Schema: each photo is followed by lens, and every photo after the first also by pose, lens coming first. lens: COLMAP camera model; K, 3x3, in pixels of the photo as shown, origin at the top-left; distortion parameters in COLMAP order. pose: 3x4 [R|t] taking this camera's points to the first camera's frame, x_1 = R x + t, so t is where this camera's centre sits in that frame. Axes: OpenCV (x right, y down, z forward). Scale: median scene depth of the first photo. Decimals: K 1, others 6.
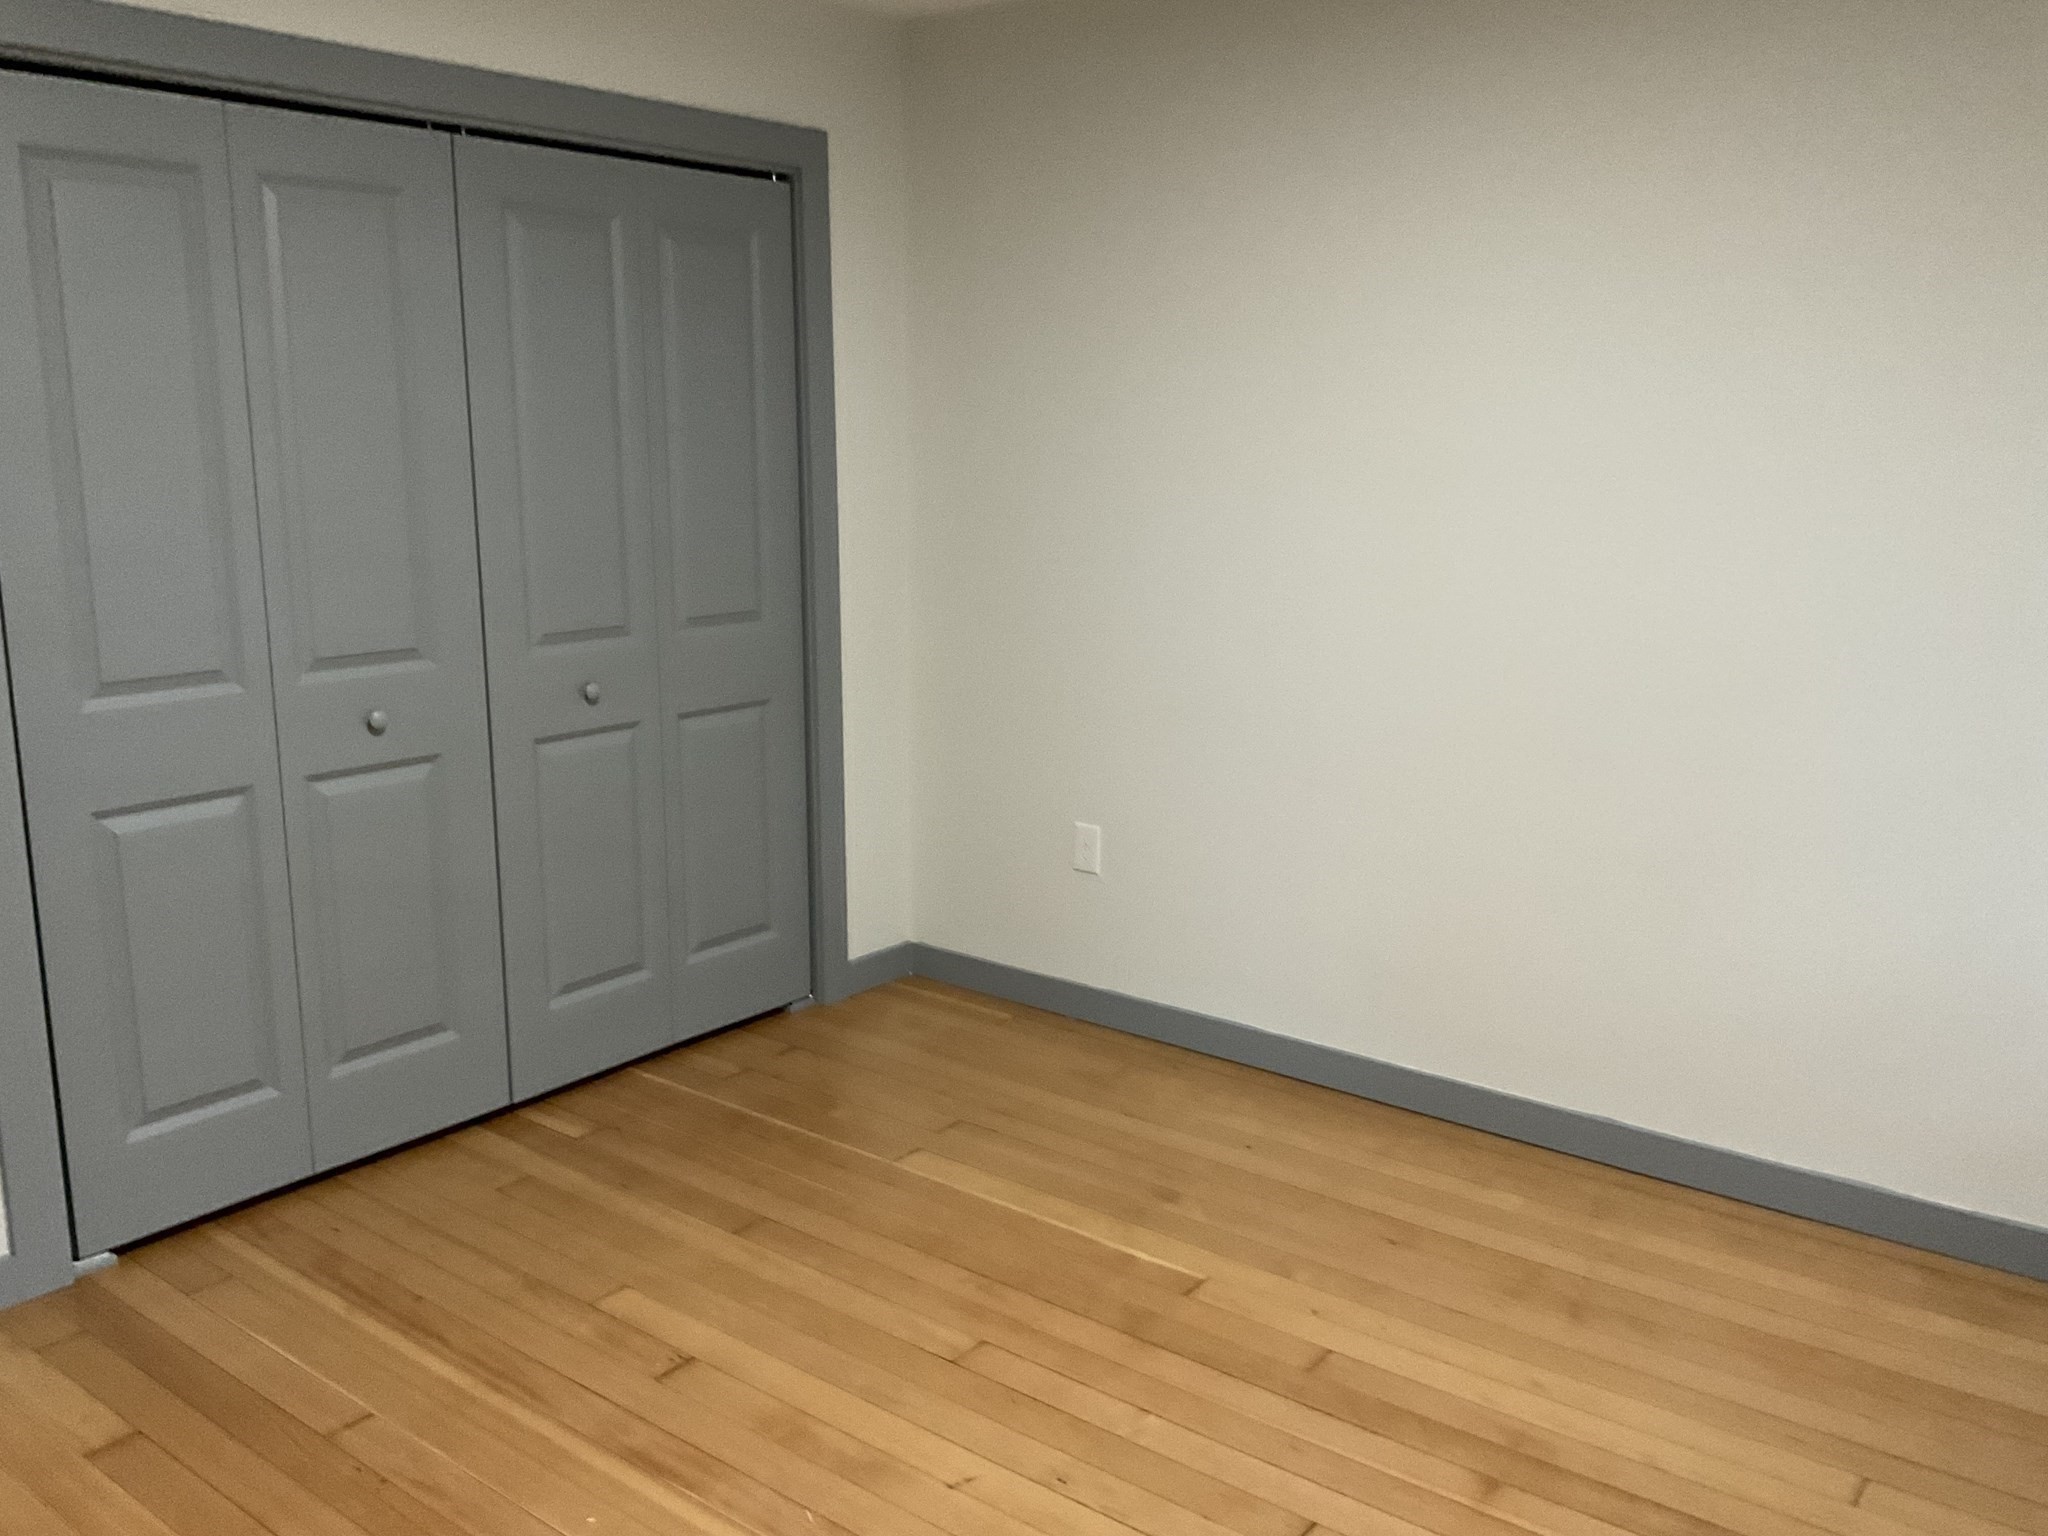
lens RADIAL K [[1692.7, 0, 1027.7], [0, 1692.7, 762.1], [0, 0, 1]] dist [0.021992, -0.046407]
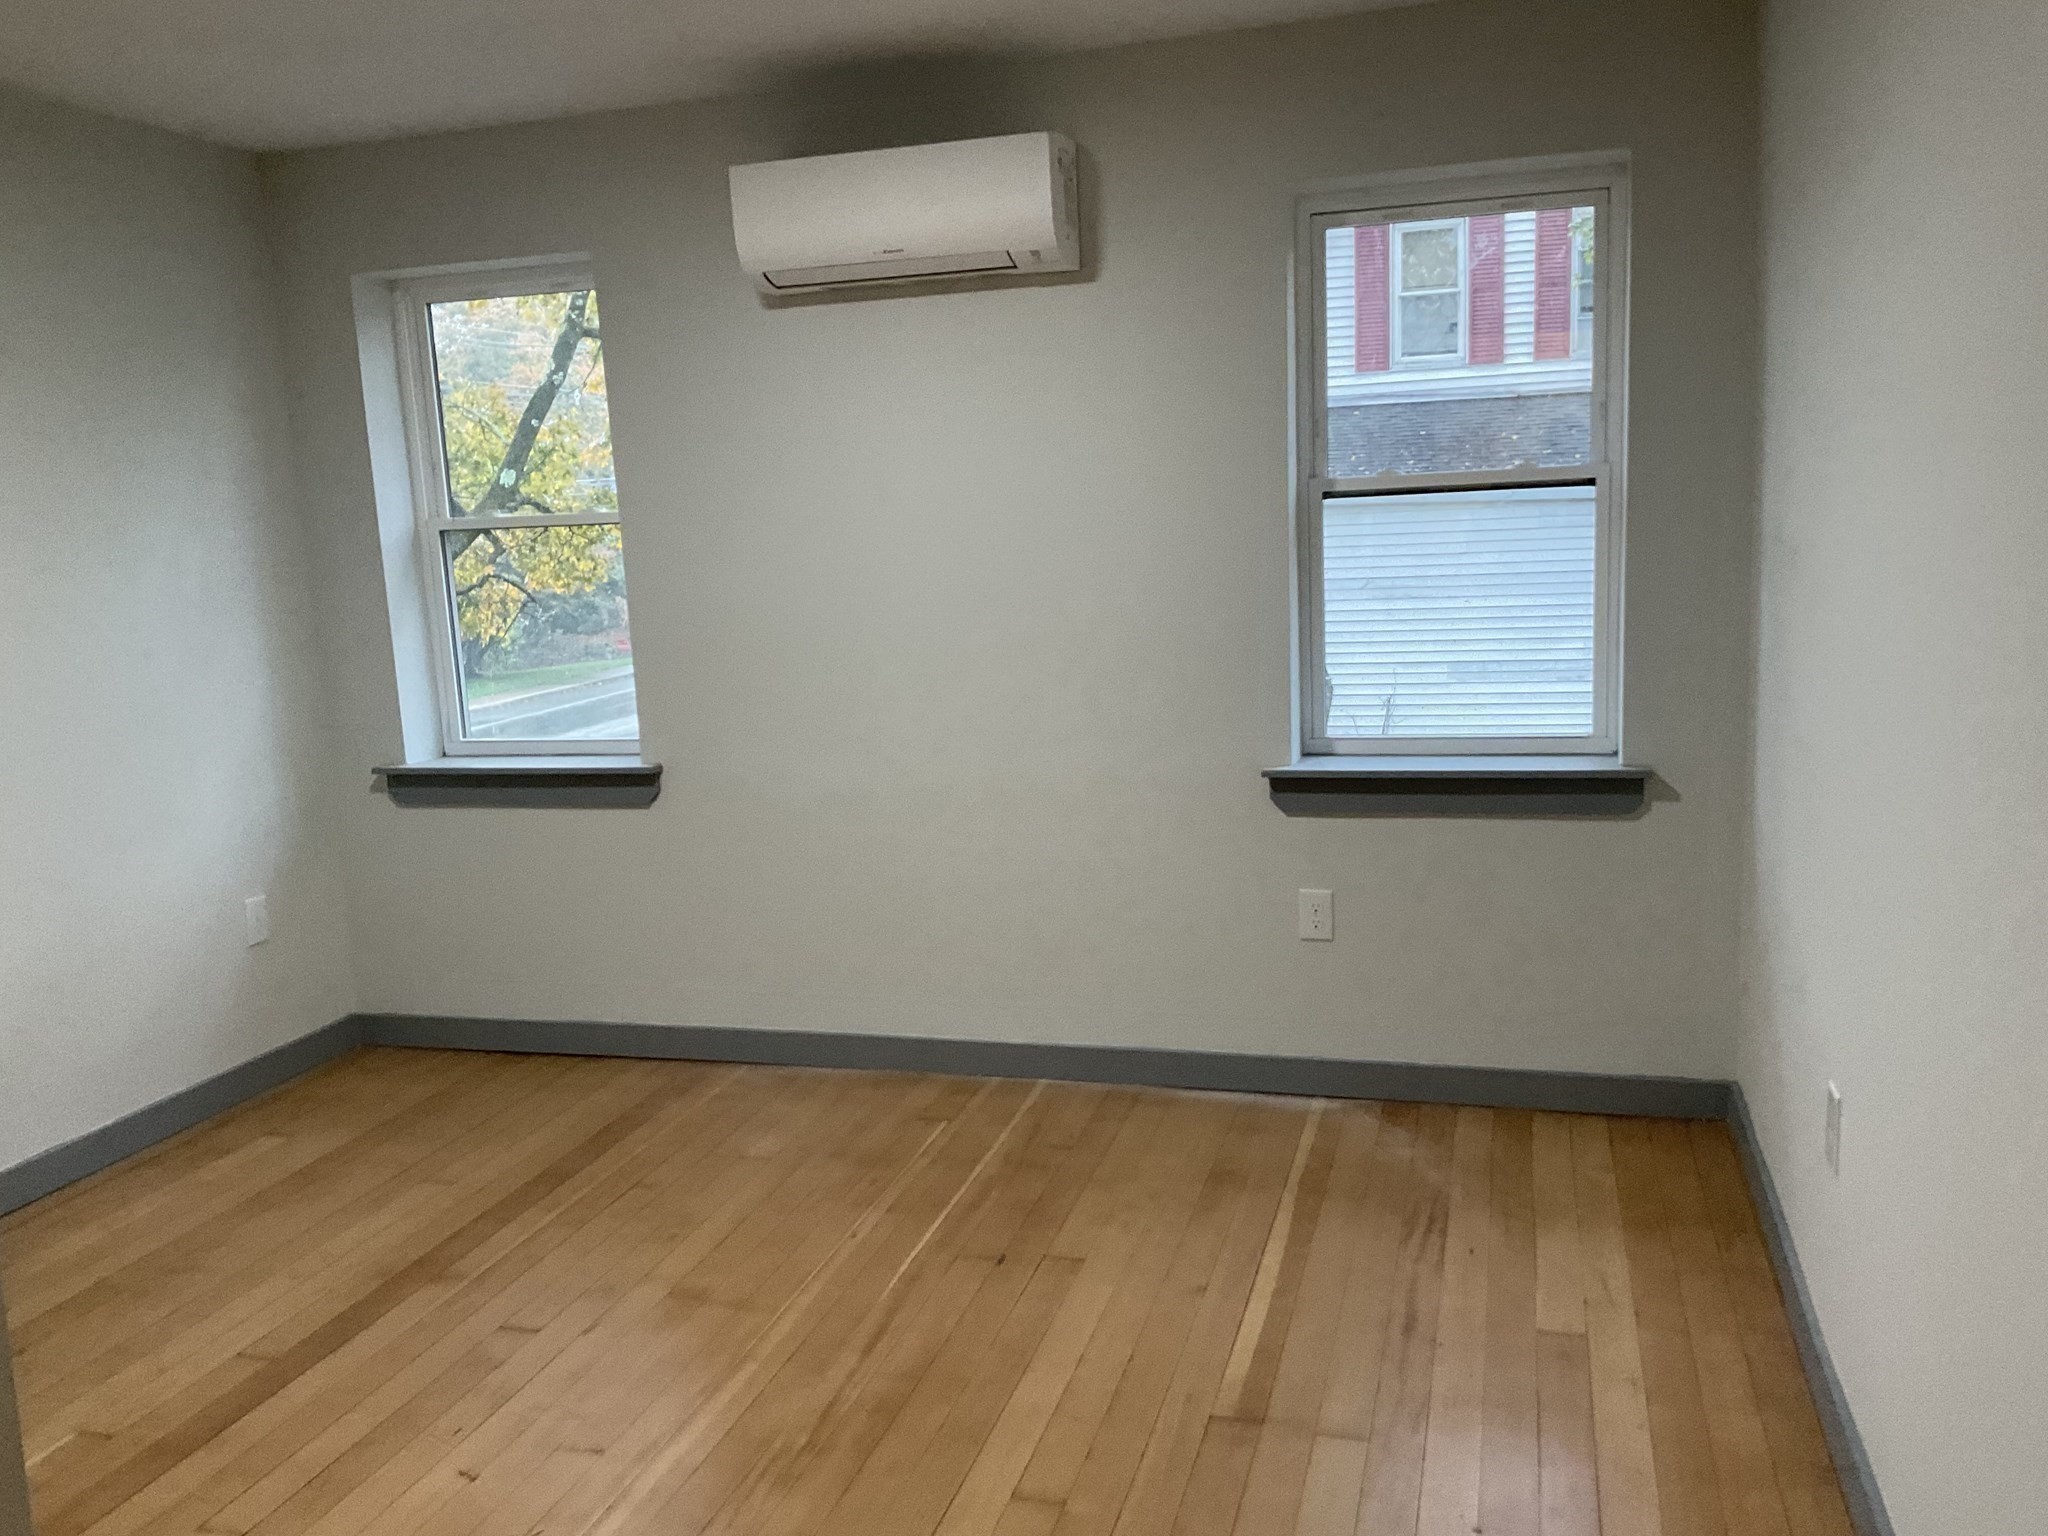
lens RADIAL K [[1692.7, 0, 1027.7], [0, 1692.7, 762.1], [0, 0, 1]] dist [0.021992, -0.046407]
pose [[-0.370618, -0.122948, 0.920612, -0.958255], [0.224043, 0.950095, 0.217080, -0.135024], [-0.901359, 0.286710, -0.324577, 0.786814]]
